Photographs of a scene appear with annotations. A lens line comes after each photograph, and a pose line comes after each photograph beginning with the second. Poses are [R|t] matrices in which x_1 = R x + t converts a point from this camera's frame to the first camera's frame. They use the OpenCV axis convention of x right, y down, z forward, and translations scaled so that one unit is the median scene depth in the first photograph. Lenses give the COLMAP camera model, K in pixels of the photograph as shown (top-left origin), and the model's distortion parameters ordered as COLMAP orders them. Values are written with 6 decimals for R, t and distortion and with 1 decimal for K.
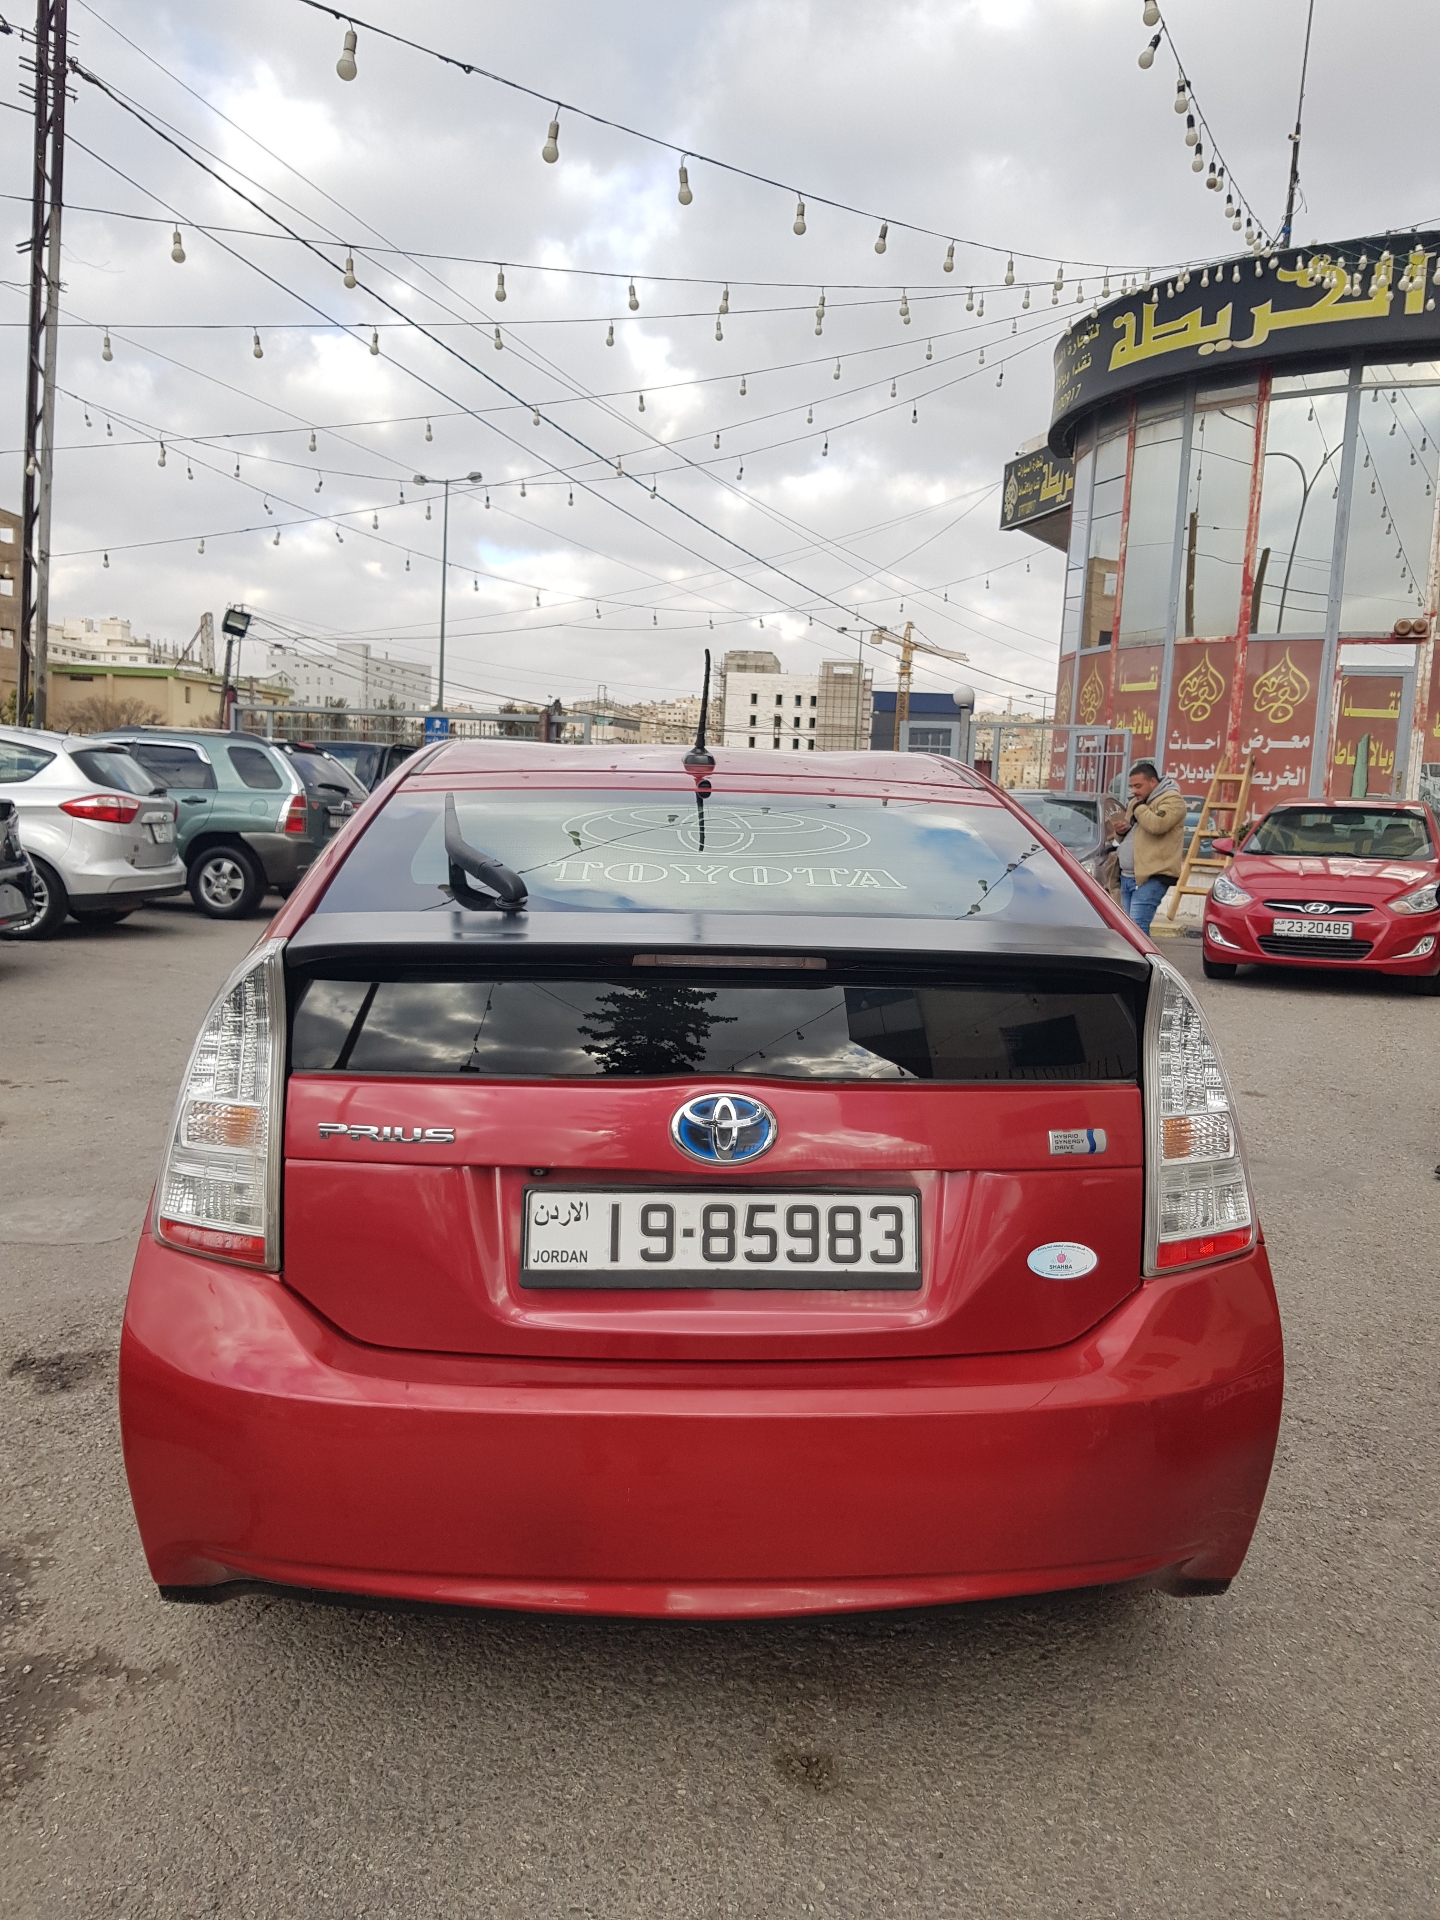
lens RADIAL K [[1492.2, 0, 720.0], [0, 1492.2, 960.0], [0, 0, 1]] dist [0.068102, -0.093504]
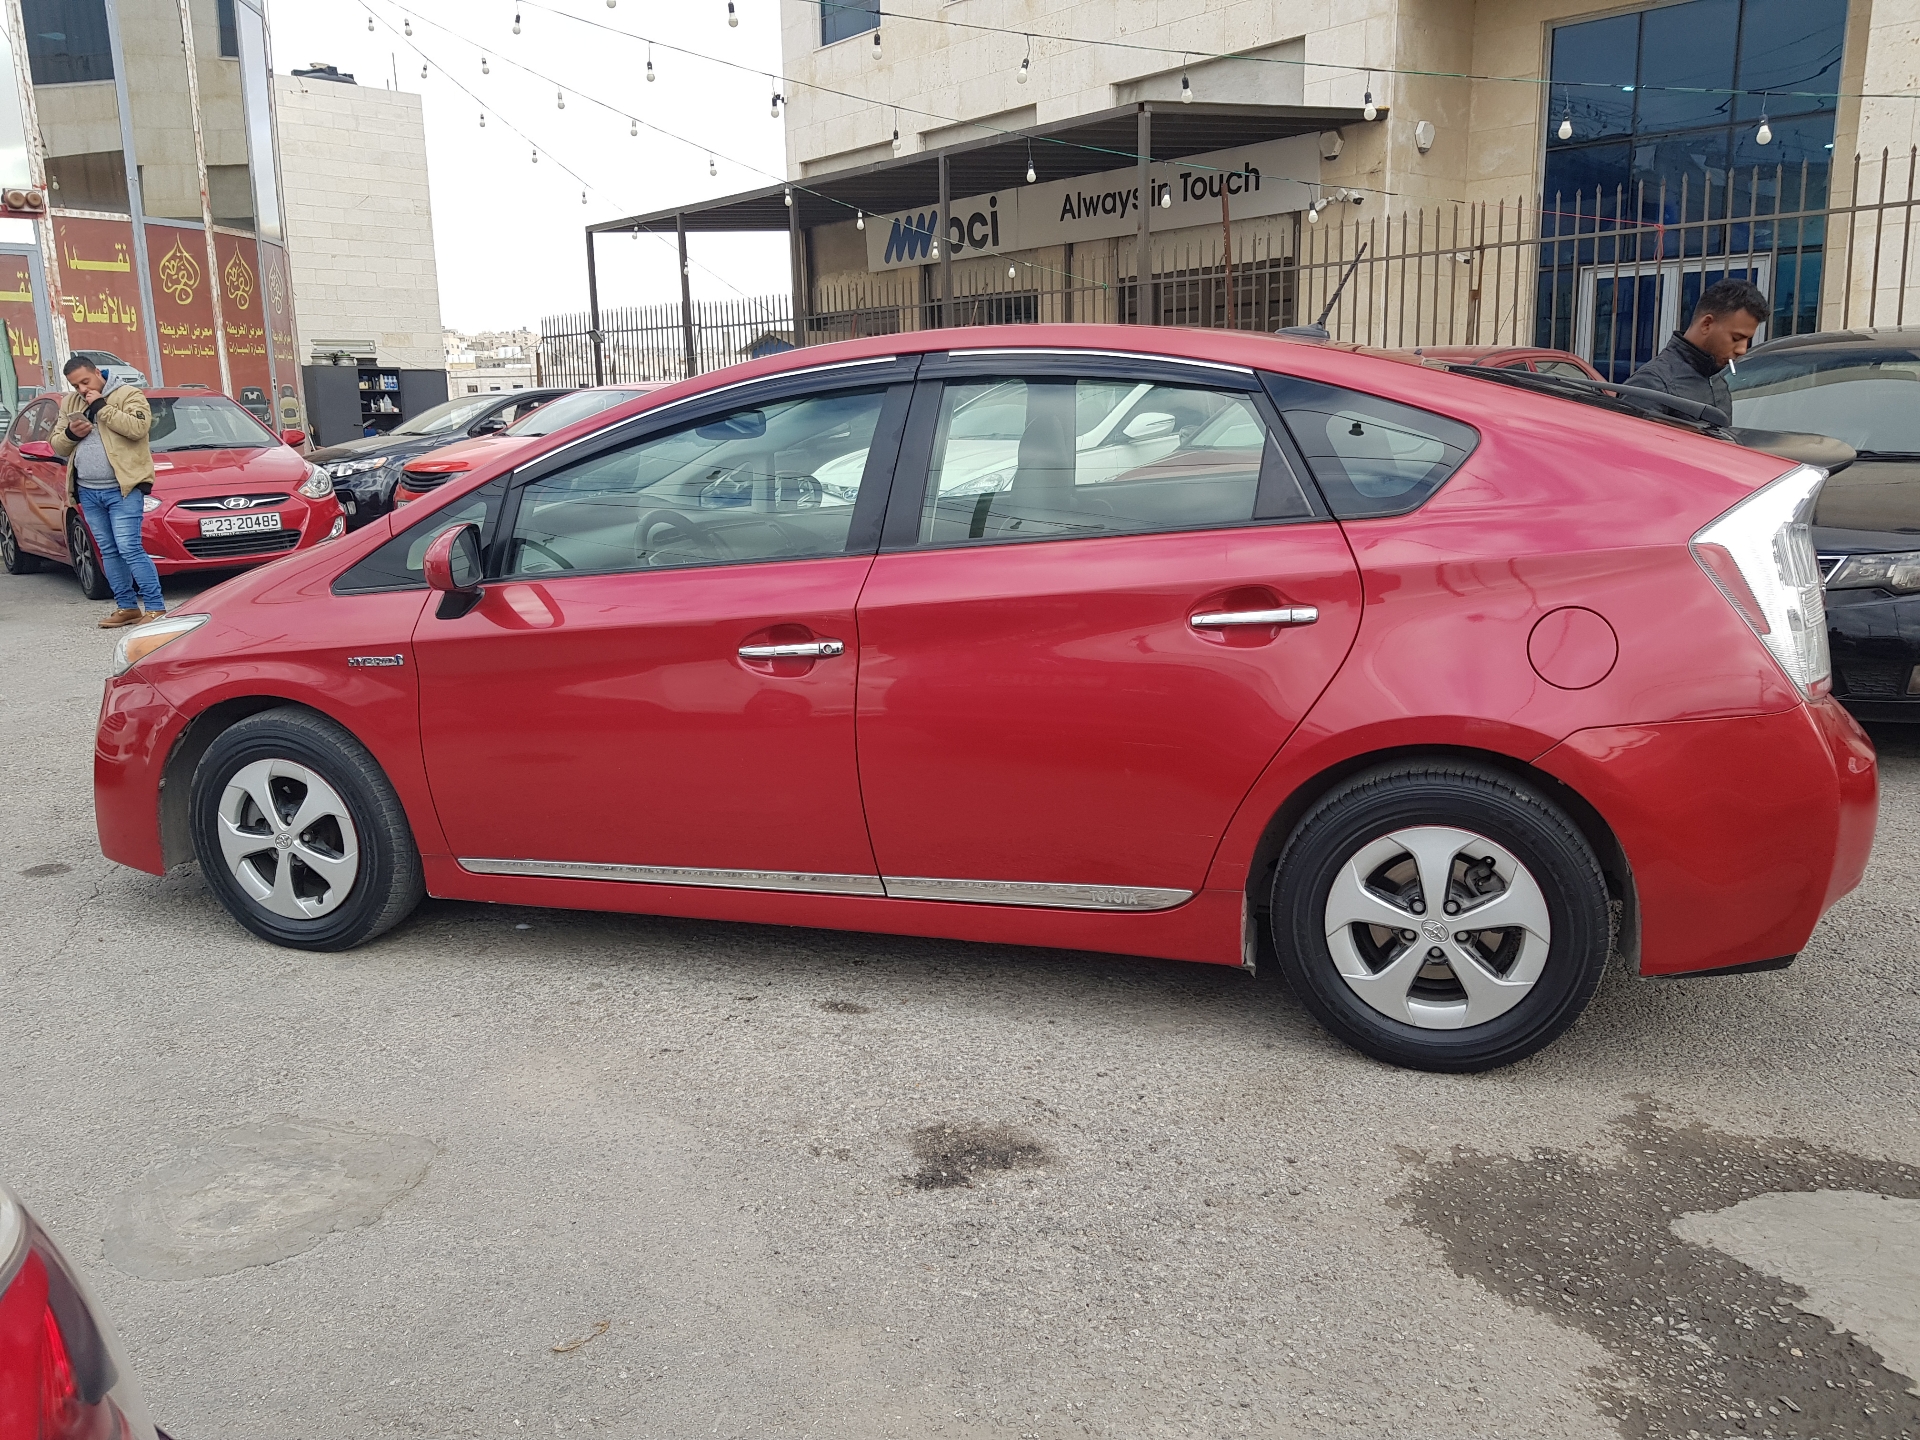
lens RADIAL K [[1492.2, 0, 936.1], [0, 1492.2, 718.5], [0, 0, 1]] dist [0.068102, -0.093504]
pose [[0.360873, -0.247007, 0.899310, -0.239465], [0.146885, 0.967307, 0.206741, -0.024269], [-0.920975, 0.057488, 0.385357, 0.155387]]
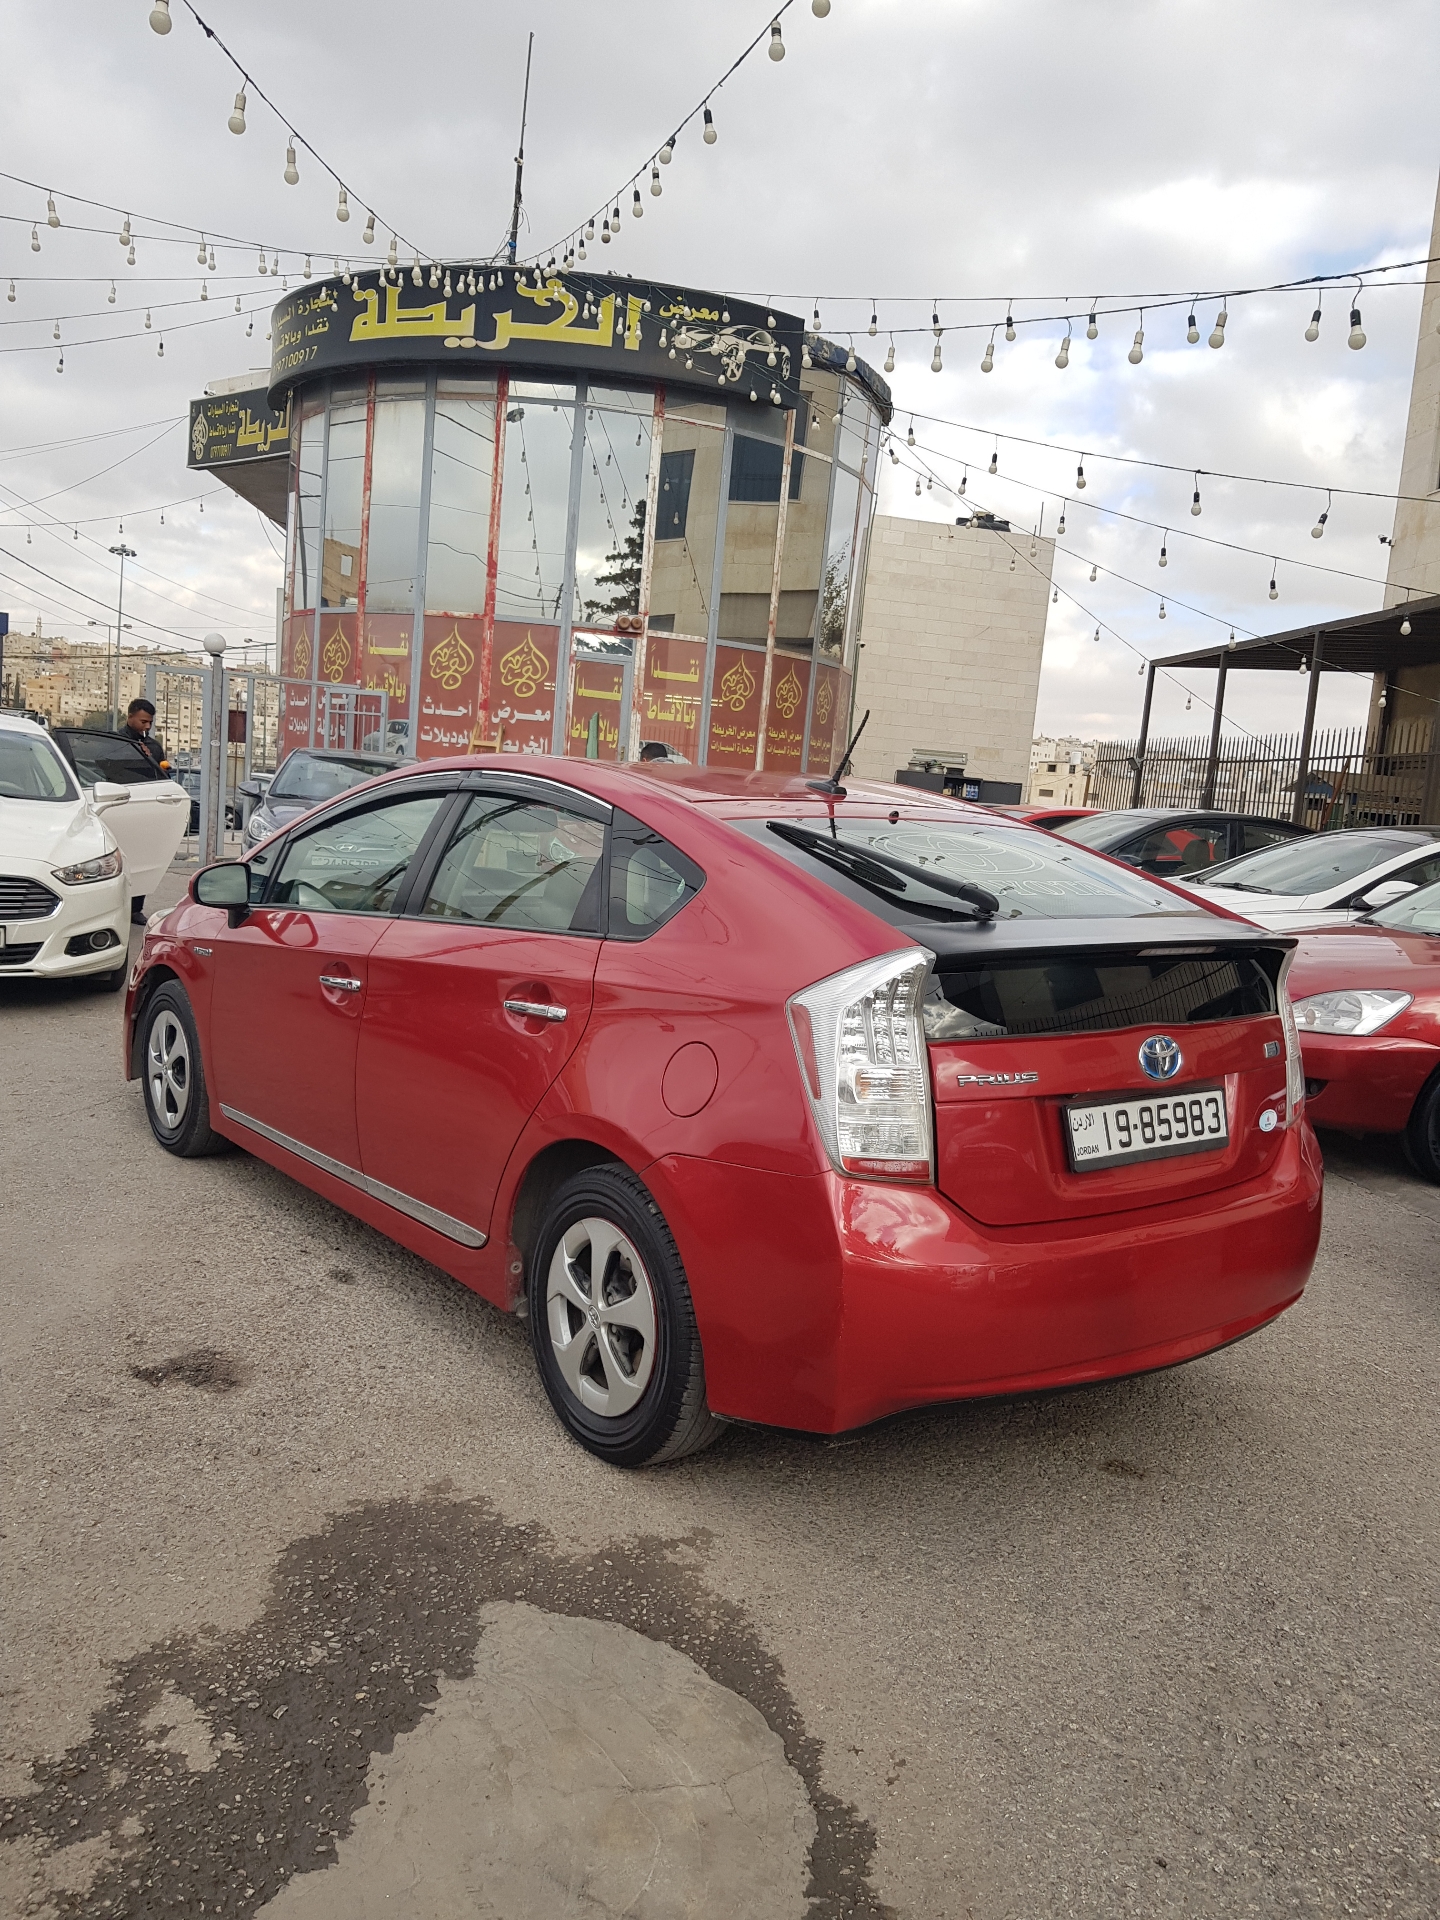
lens RADIAL K [[1492.2, 0, 720.0], [0, 1492.2, 960.0], [0, 0, 1]] dist [0.068102, -0.093504]
pose [[0.821443, -0.041548, 0.568775, -0.155794], [0.020177, 0.998836, 0.043824, -0.008191], [-0.569933, -0.024523, 0.821325, -0.002676]]
